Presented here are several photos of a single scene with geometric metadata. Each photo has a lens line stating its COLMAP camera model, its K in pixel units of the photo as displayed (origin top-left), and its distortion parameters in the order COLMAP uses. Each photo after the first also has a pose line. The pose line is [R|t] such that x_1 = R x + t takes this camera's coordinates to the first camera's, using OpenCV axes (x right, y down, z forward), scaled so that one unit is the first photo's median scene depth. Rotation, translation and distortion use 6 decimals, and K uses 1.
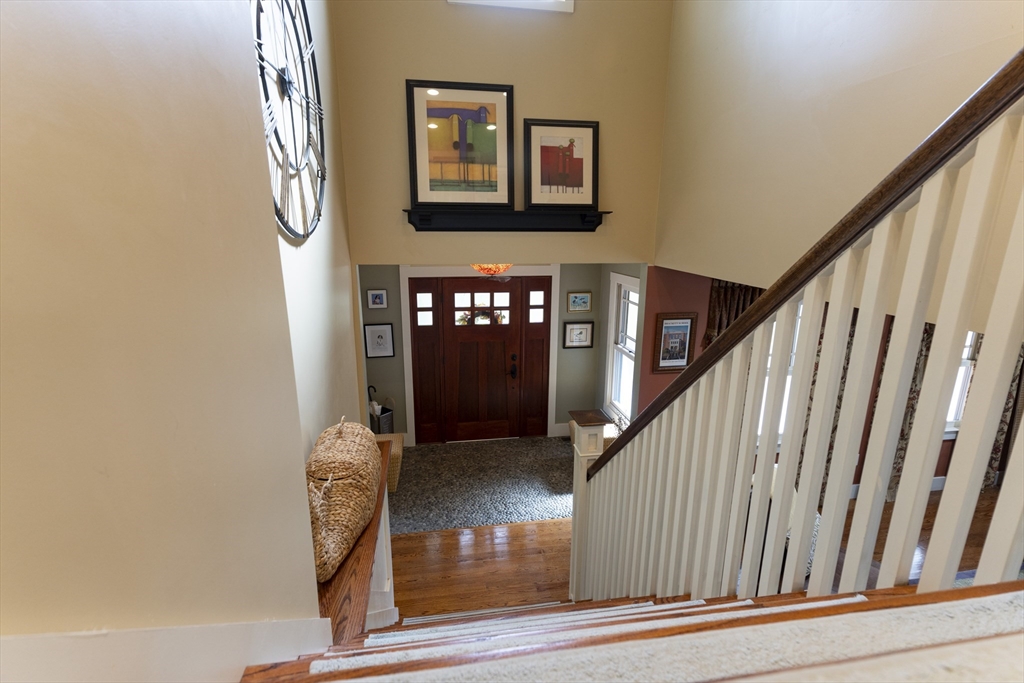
lens RADIAL K [[495.4, 0, 510.9], [0, 495.4, 346.0], [0, 0, 1]] dist [0.001766, 0.000088]
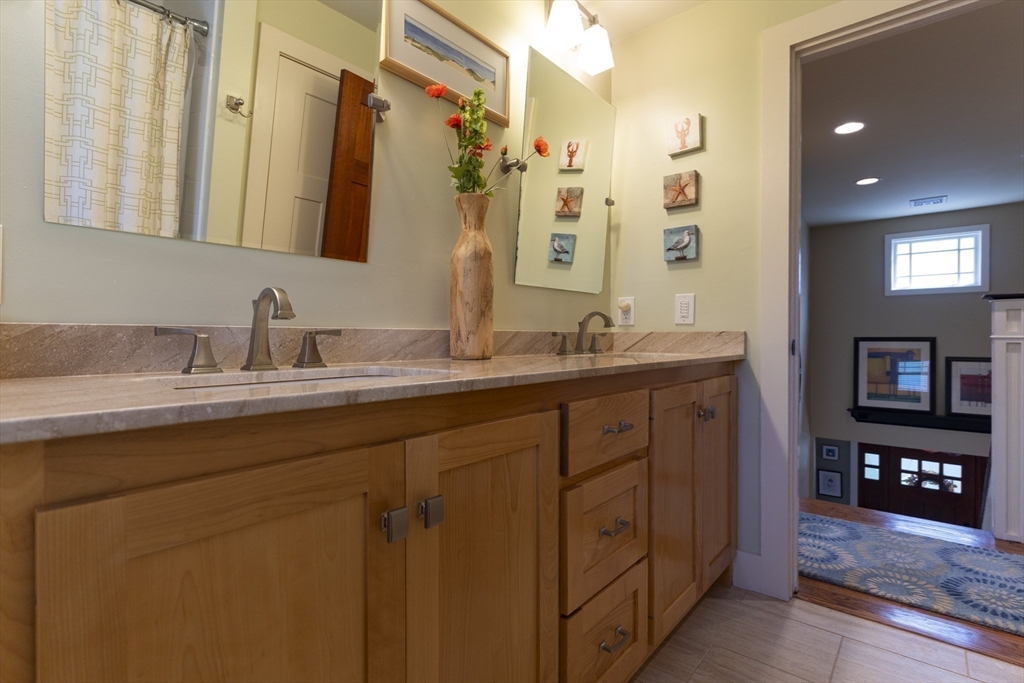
lens RADIAL K [[495.4, 0, 514.6], [0, 495.4, 333.5], [0, 0, 1]] dist [0.001766, 0.000088]
pose [[0.657258, -0.004924, -0.753650, 0.198306], [-0.187948, 0.967314, -0.170230, -0.014301], [0.729854, 0.253532, 0.634850, -0.615294]]
